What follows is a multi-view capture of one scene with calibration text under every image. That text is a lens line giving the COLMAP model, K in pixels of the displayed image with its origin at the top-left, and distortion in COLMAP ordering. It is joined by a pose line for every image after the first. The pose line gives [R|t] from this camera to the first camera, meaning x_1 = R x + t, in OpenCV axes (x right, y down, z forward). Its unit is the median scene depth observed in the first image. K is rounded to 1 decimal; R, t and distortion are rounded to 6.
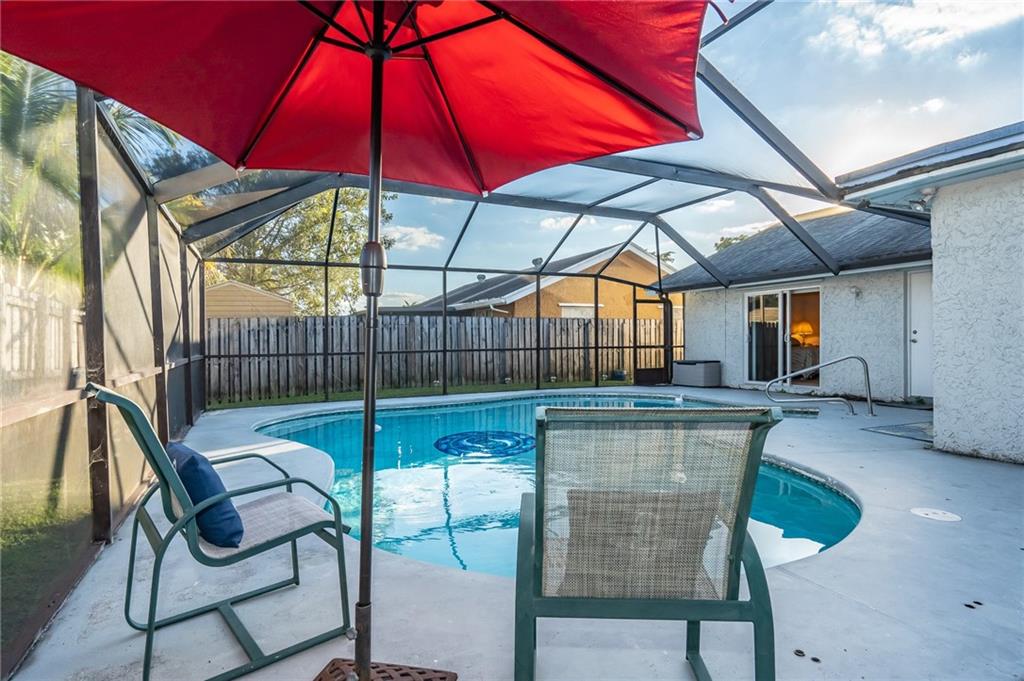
lens RADIAL K [[551.3, 0, 514.8], [0, 551.3, 342.7], [0, 0, 1]] dist [-0.000315, 0.000134]
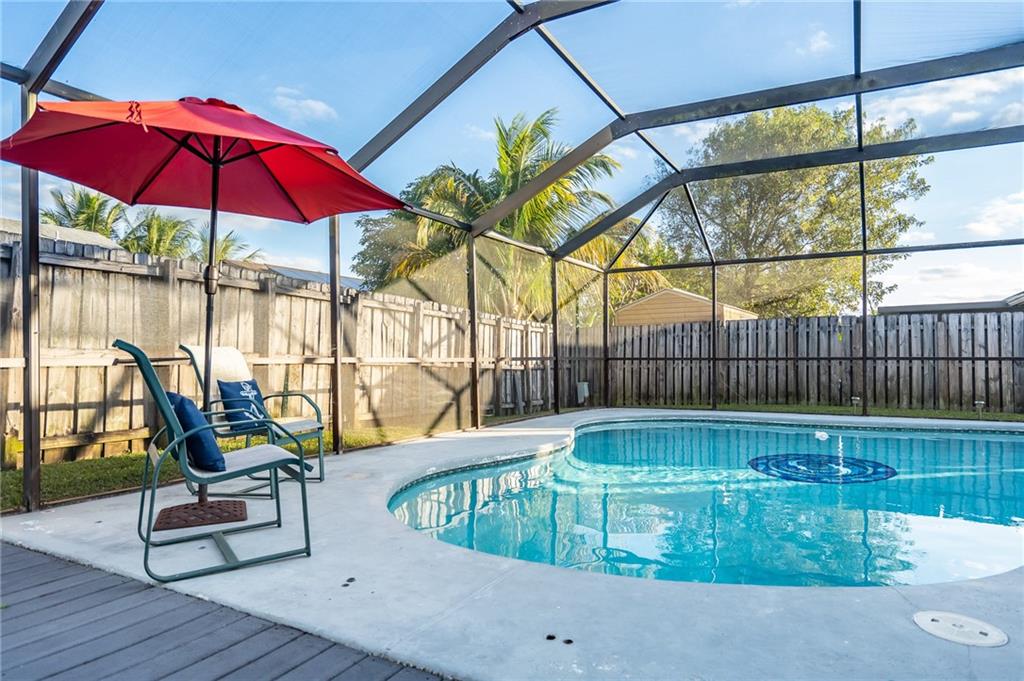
lens RADIAL K [[633.0, 0, 513.8], [0, 633.0, 347.1], [0, 0, 1]] dist [0.004723, 0.002598]
pose [[0.577859, -0.001535, -0.816135, 0.268534], [-0.013846, 0.999836, -0.011684, 0.013688], [0.816019, 0.018052, 0.577743, 0.075442]]
